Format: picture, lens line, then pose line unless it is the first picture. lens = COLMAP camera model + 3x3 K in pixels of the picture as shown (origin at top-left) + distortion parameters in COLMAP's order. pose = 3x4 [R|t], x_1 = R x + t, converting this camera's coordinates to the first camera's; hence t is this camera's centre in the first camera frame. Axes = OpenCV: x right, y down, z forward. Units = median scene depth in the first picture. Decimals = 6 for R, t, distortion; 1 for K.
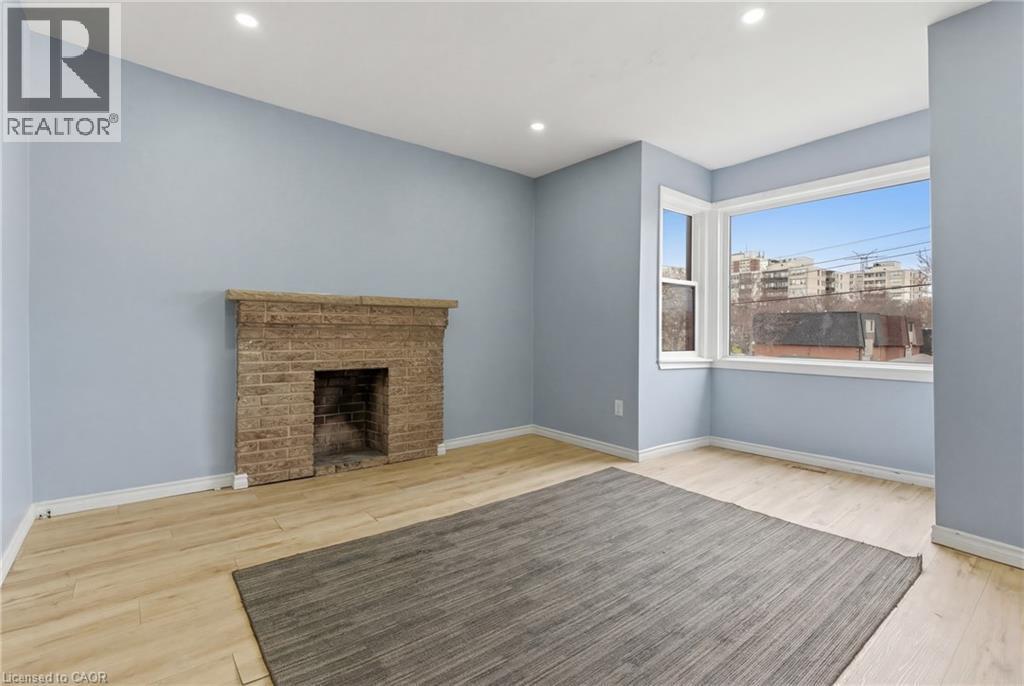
lens RADIAL K [[478.5, 0, 521.0], [0, 478.5, 334.0], [0, 0, 1]] dist [0.000587, 0.000706]
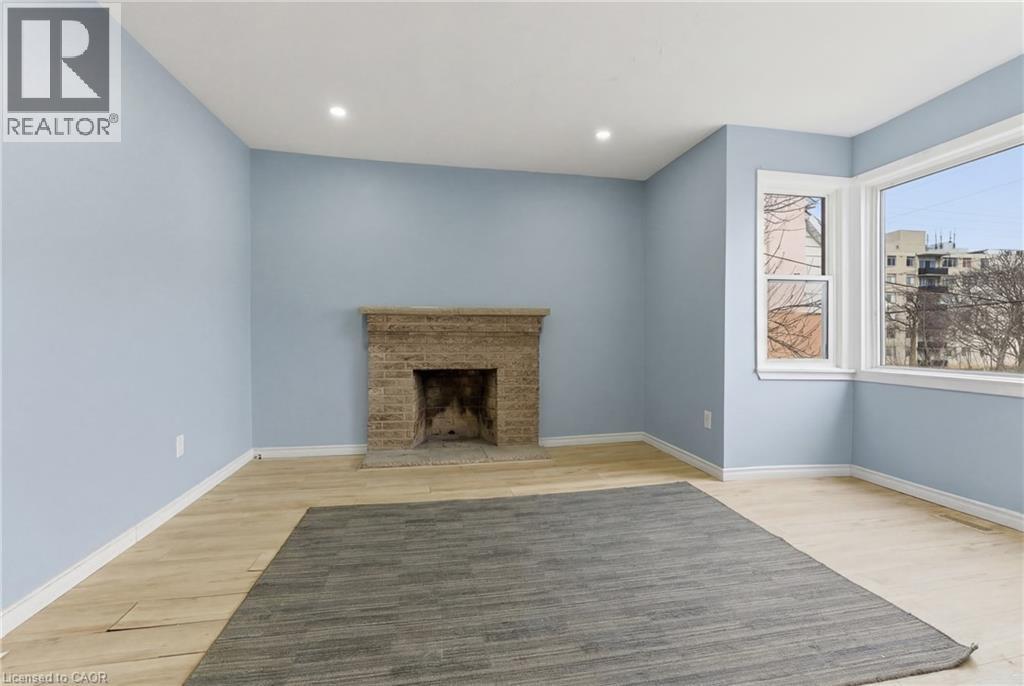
lens RADIAL K [[478.5, 0, 527.3], [0, 478.5, 337.6], [0, 0, 1]] dist [0.000587, 0.000706]
pose [[0.881453, -0.005149, -0.472243, 0.362615], [0.002288, 0.999975, -0.006633, 0.002838], [0.472266, 0.004766, 0.881443, 0.031748]]
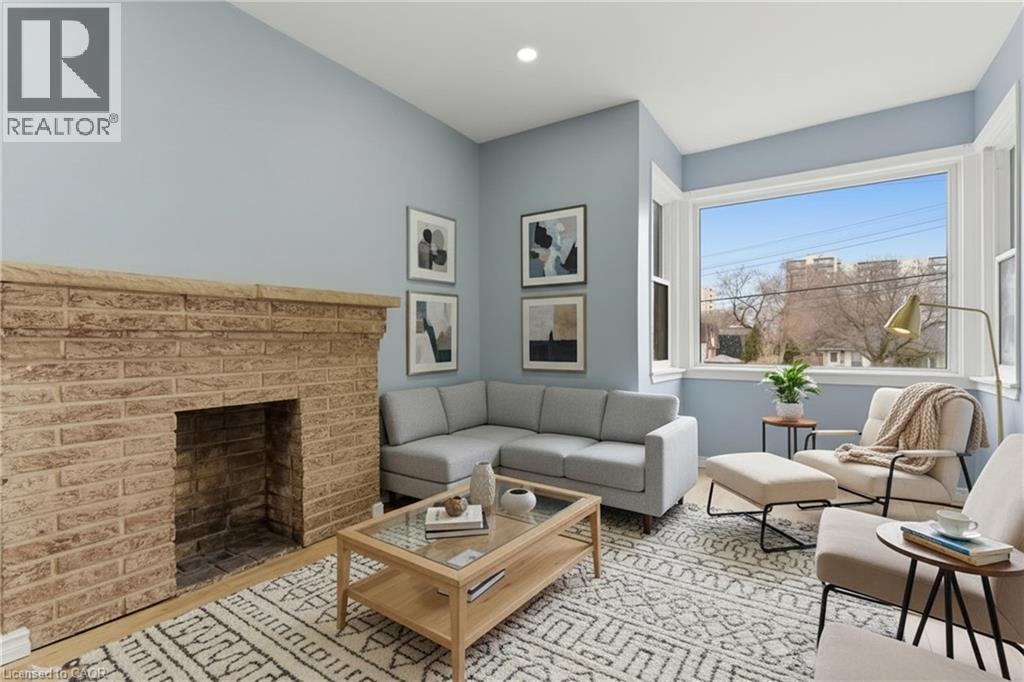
lens RADIAL K [[478.5, 0, 520.3], [0, 478.5, 343.9], [0, 0, 1]] dist [0.000587, 0.000706]
pose [[0.952100, -0.012031, 0.305549, -0.195802], [0.008946, 0.999894, 0.011493, -0.007741], [-0.305654, -0.008209, 0.952107, 0.309849]]
